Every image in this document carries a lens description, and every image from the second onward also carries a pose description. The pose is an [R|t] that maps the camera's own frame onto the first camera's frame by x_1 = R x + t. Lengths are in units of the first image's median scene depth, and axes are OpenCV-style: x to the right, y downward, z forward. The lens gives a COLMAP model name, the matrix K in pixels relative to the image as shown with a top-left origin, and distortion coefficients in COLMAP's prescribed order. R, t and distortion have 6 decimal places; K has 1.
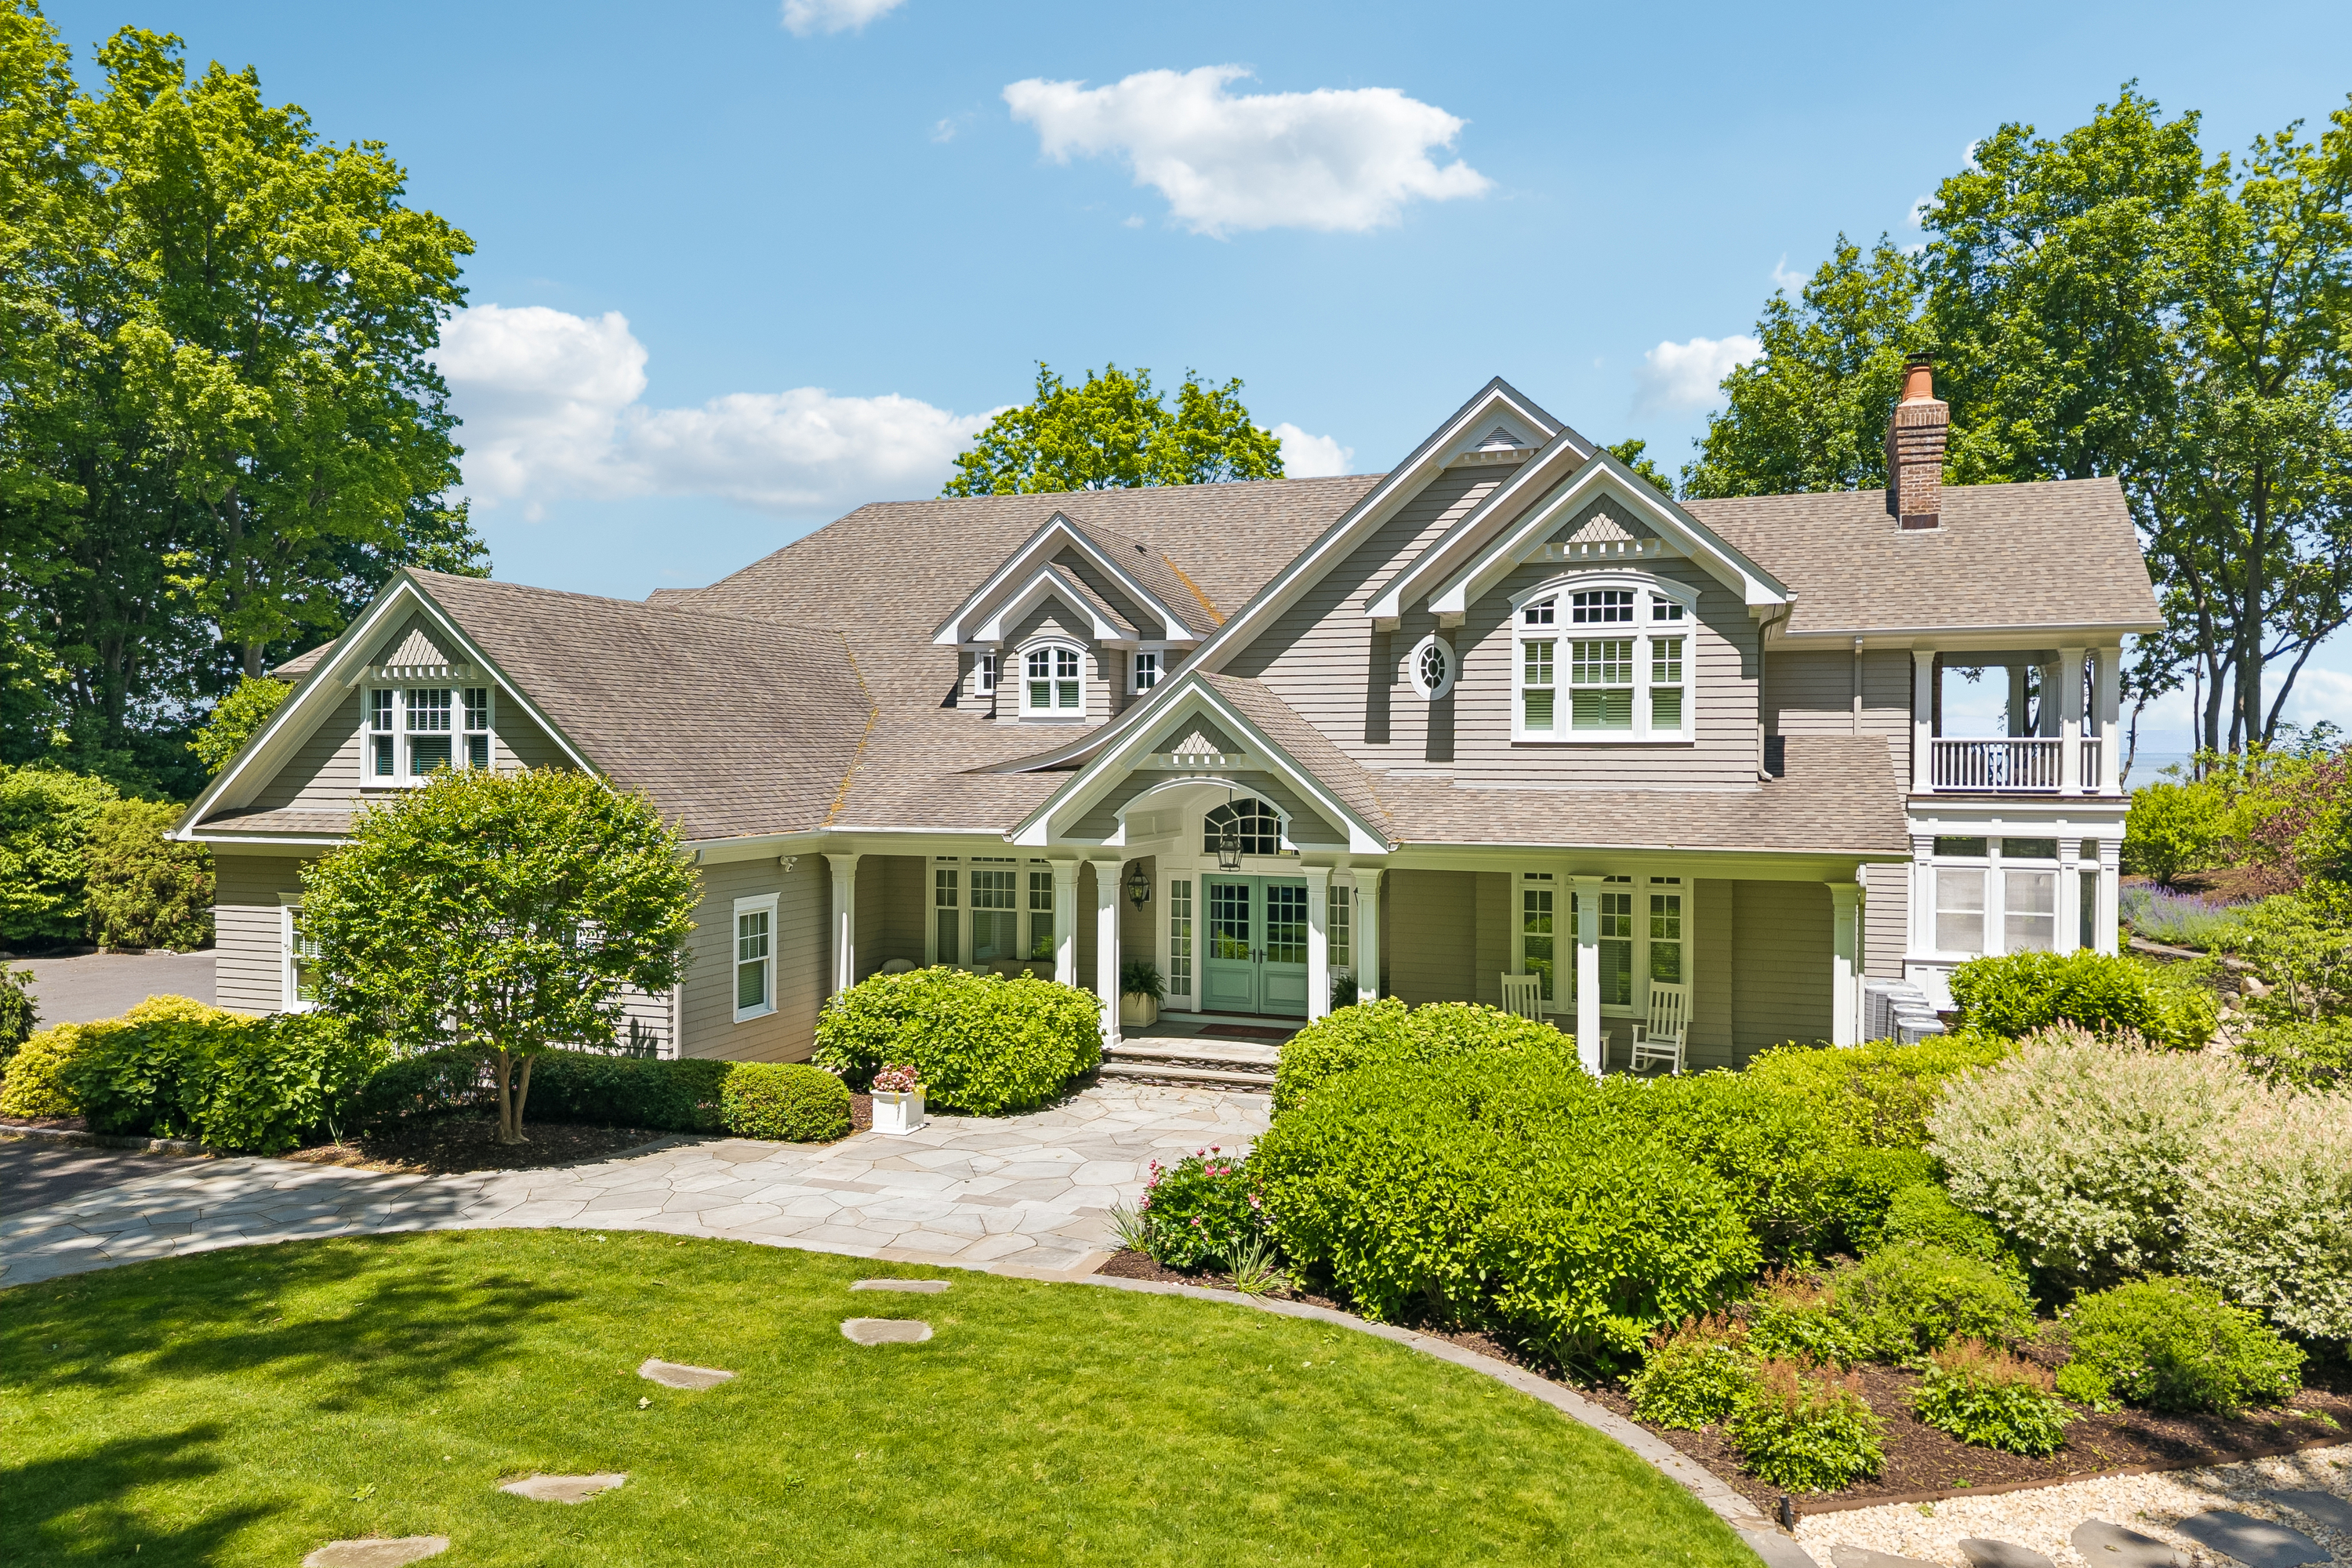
lens RADIAL K [[1633.9, 0, 1178.9], [0, 1633.9, 716.8], [0, 0, 1]] dist [0.048667, -0.058657]
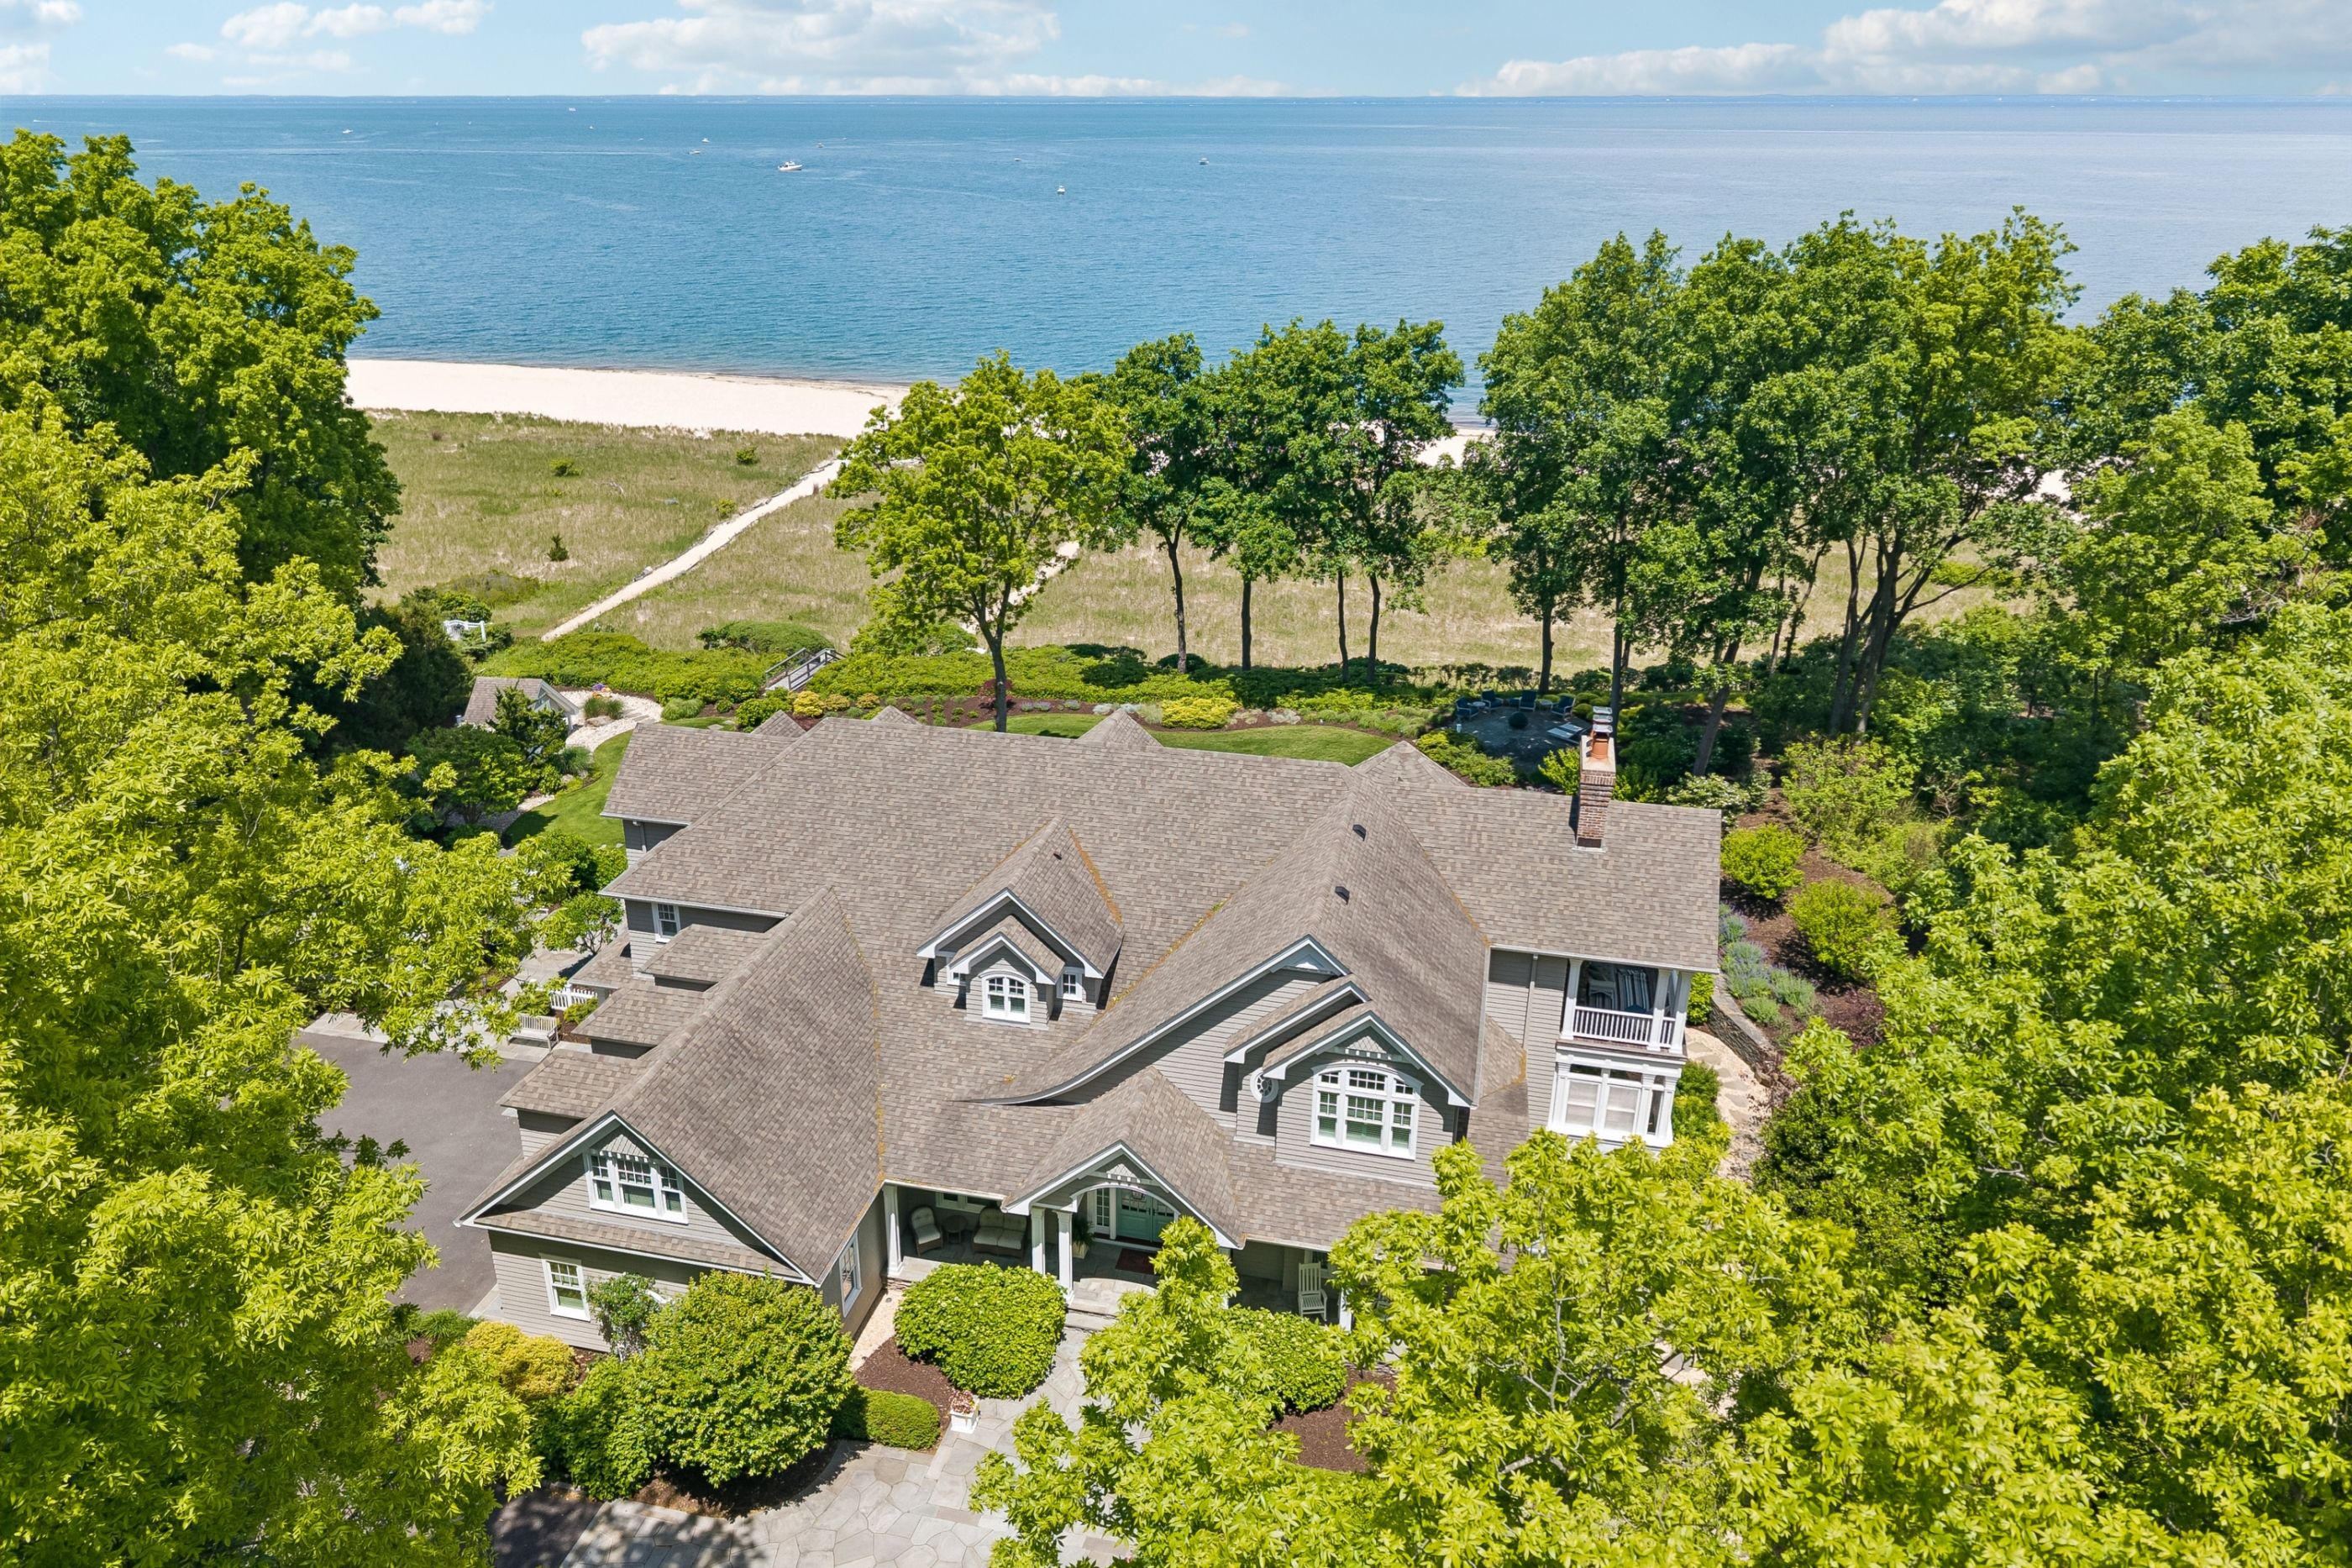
lens RADIAL K [[1683.0, 0, 1197.2], [0, 1683.0, 695.2], [0, 0, 1]] dist [0.024984, 0.001212]
pose [[0.991777, -0.032931, 0.123668, -0.103270], [-0.012486, 0.936818, 0.349595, -0.975219], [-0.127367, -0.348264, 0.928703, -0.400728]]
